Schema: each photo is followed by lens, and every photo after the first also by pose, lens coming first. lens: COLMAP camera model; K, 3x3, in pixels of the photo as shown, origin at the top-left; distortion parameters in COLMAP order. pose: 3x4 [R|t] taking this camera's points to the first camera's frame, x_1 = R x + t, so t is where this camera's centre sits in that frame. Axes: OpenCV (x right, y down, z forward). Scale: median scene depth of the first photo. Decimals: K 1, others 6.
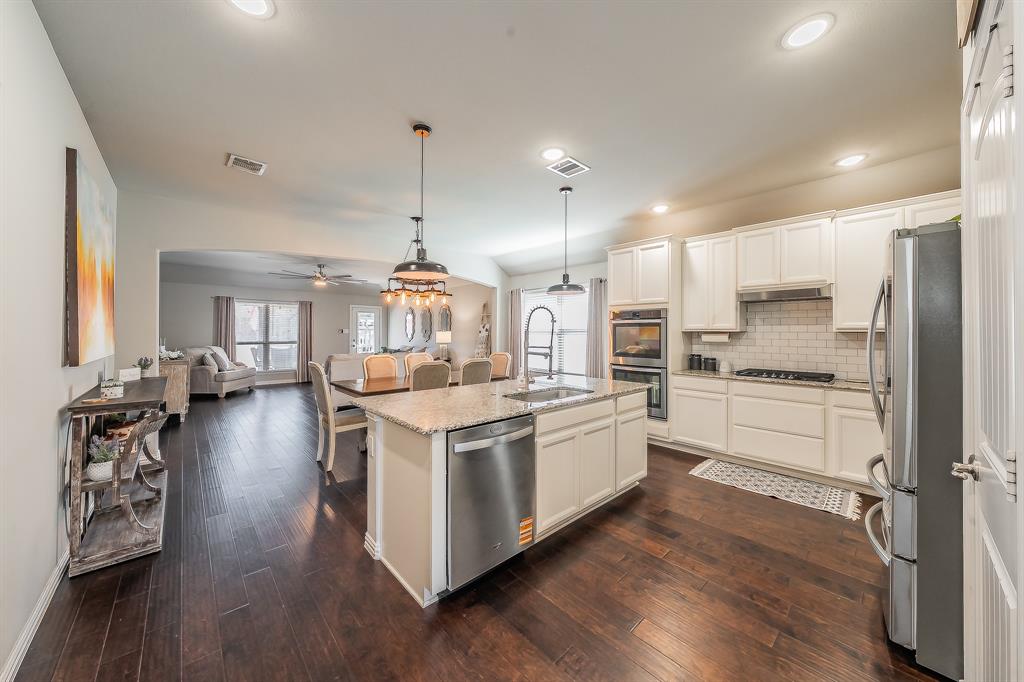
lens RADIAL K [[364.3, 0, 511.7], [0, 364.3, 327.7], [0, 0, 1]] dist [-0.000433, -0.000032]
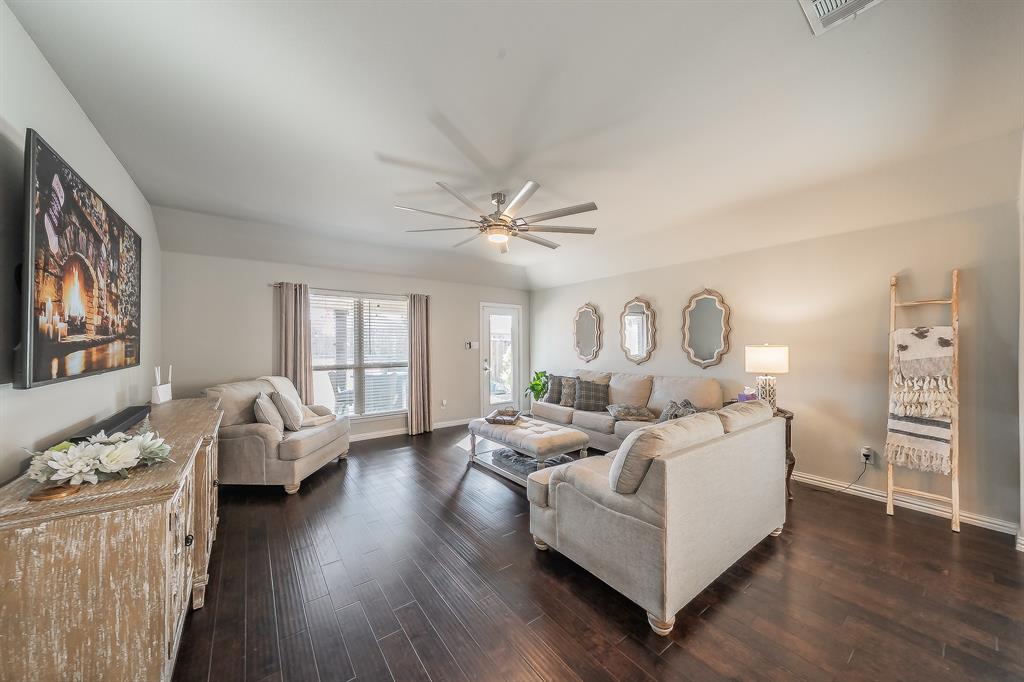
lens RADIAL K [[356.5, 0, 512.0], [0, 356.5, 341.0], [0, 0, 1]] dist [0.000253, 0.000016]
pose [[0.995406, -0.007110, -0.095484, -0.468317], [0.007620, 0.999959, 0.004974, 0.000347], [0.095444, -0.005679, 0.995419, 0.570977]]
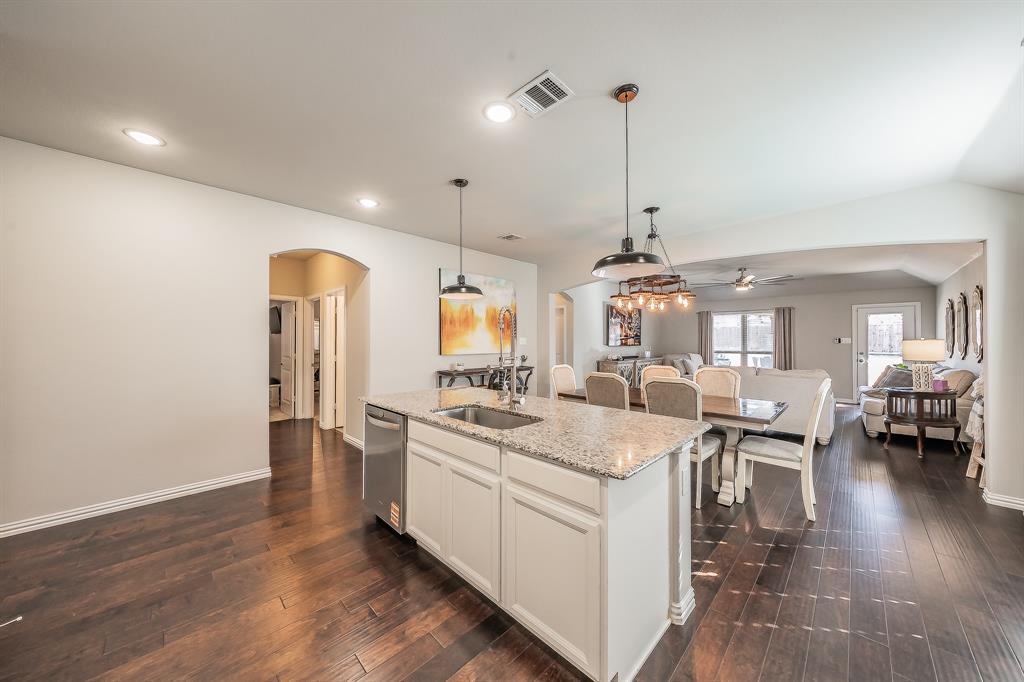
lens RADIAL K [[346.1, 0, 512.0], [0, 346.1, 341.0], [0, 0, 1]] dist [0.000041, -0.000039]
pose [[0.048990, -0.002788, -0.998795, 0.324483], [0.011009, 0.999937, -0.002251, 0.005858], [0.998739, -0.010886, 0.049018, 0.374039]]
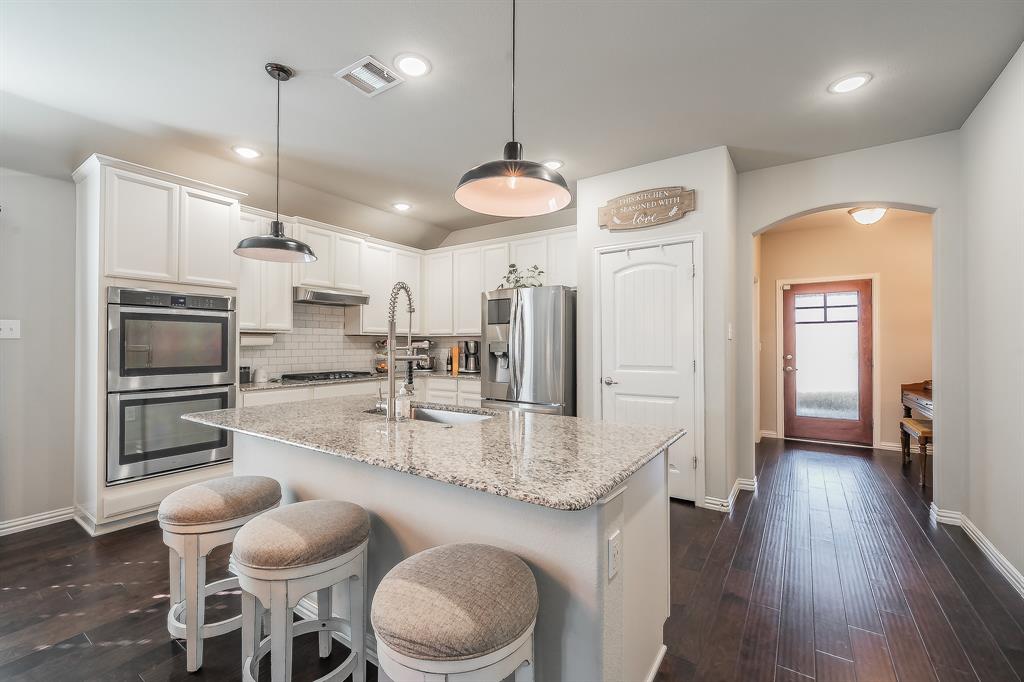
lens RADIAL K [[424.2, 0, 512.0], [0, 424.2, 341.0], [0, 0, 1]] dist [-0.002109, -0.000072]
pose [[-0.230872, 0.003668, 0.972977, -0.264711], [-0.012117, 0.999905, -0.006645, 0.015962], [-0.972909, -0.013324, -0.230806, 0.375286]]
